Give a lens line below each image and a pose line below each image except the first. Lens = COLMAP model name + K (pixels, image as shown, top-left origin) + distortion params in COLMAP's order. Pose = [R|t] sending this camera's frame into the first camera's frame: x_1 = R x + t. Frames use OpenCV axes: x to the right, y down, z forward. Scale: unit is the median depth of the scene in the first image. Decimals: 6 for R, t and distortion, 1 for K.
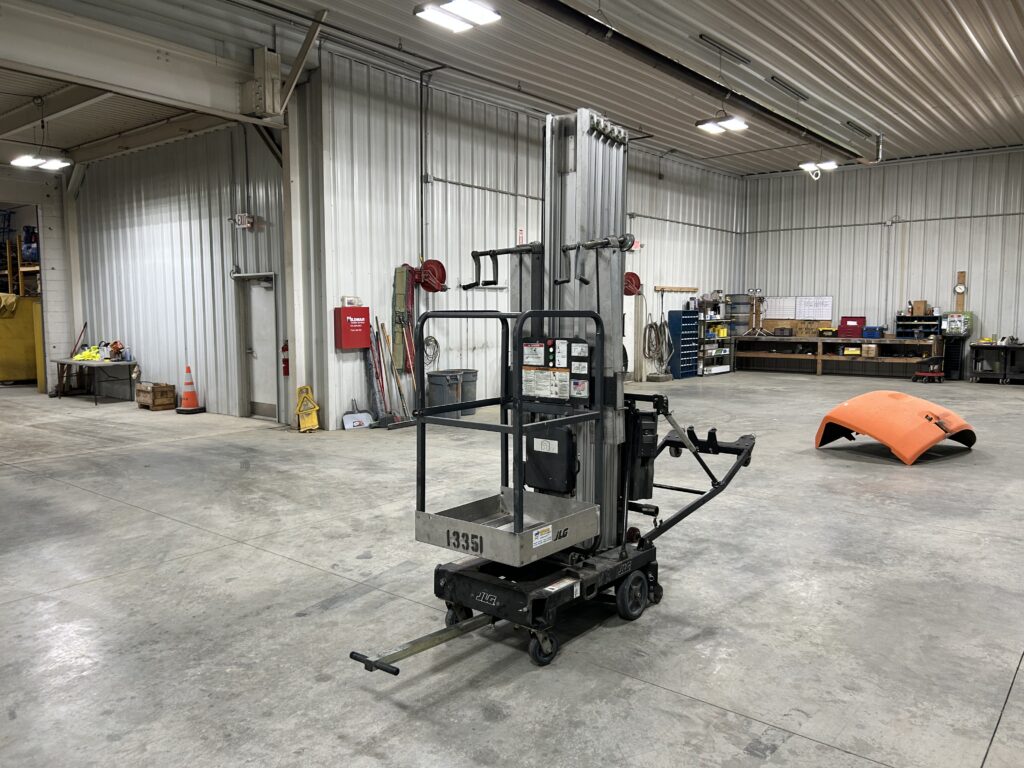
lens RADIAL K [[769.6, 0, 520.3], [0, 769.6, 382.7], [0, 0, 1]] dist [0.055507, -0.053029]
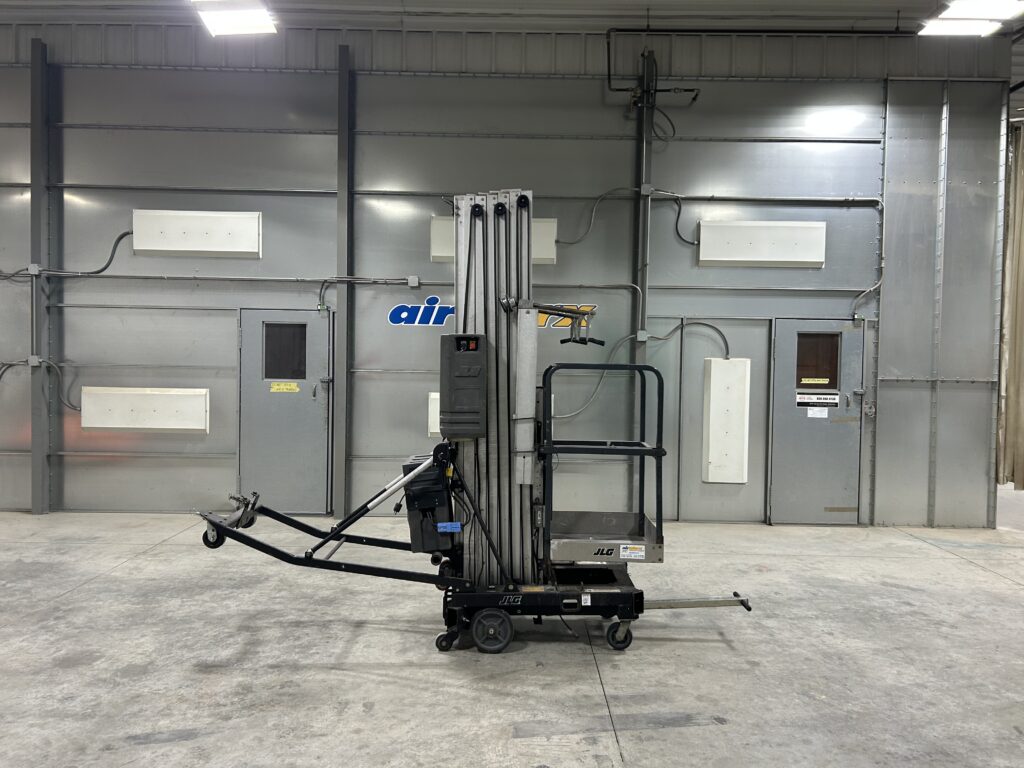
lens RADIAL K [[769.6, 0, 508.3], [0, 769.6, 382.7], [0, 0, 1]] dist [0.055507, -0.053029]
pose [[-0.626152, -0.033915, 0.778963, -0.334444], [0.059229, 0.994098, 0.090892, -0.069605], [-0.777448, 0.103049, -0.620448, 0.707005]]
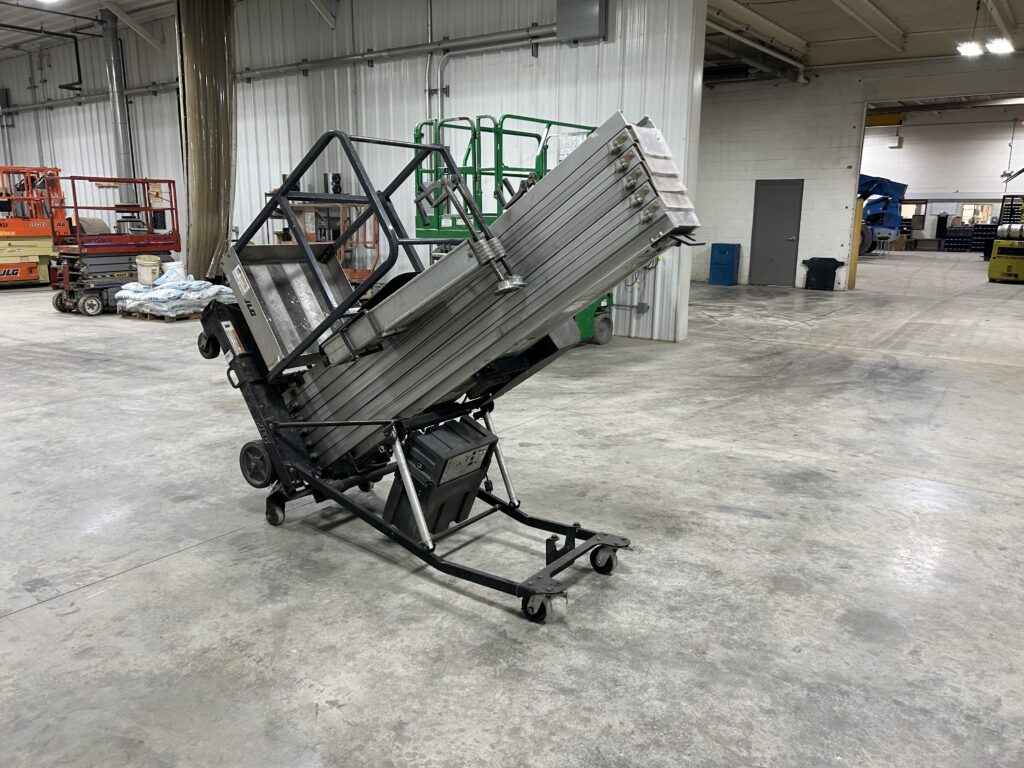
lens RADIAL K [[769.6, 0, 517.1], [0, 769.6, 383.3], [0, 0, 1]] dist [0.055507, -0.053029]
pose [[0.046607, 0.225700, -0.973081, 0.411512], [-0.103478, 0.969990, 0.220027, -0.043953], [0.993539, 0.090438, 0.068564, 0.470056]]
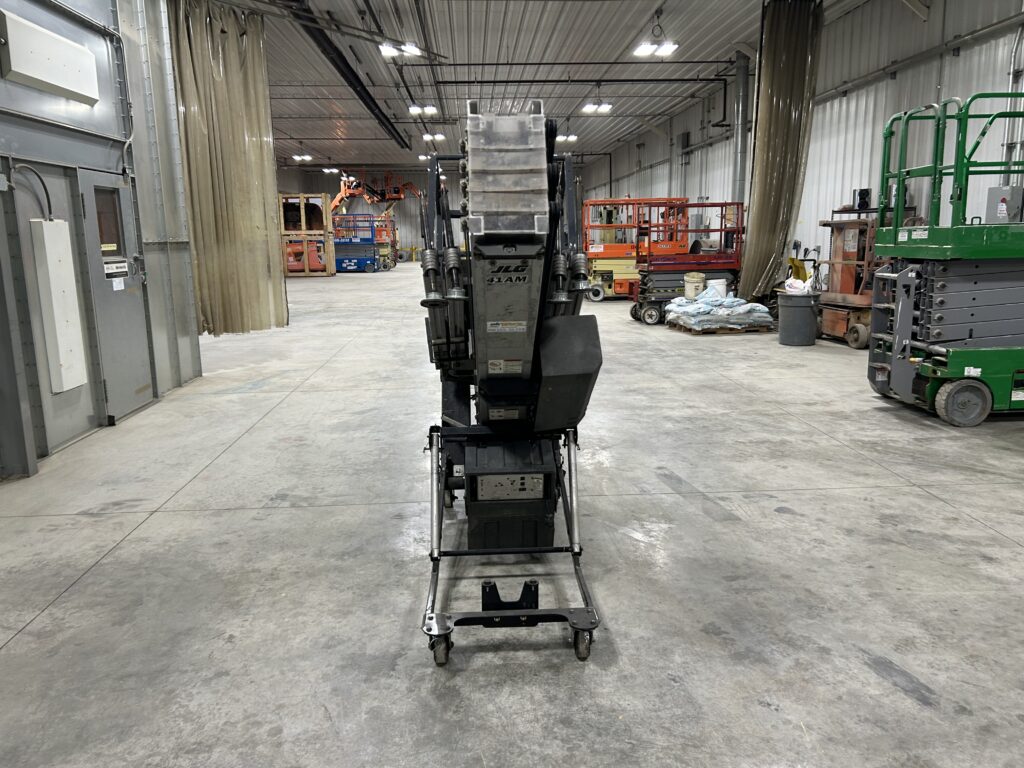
lens RADIAL K [[769.6, 0, 516.8], [0, 769.6, 383.5], [0, 0, 1]] dist [0.055507, -0.053029]
pose [[-0.740885, 0.143940, -0.656026, 0.283104], [-0.045959, 0.963610, 0.263331, -0.060204], [0.670057, 0.225249, -0.707309, 0.708715]]
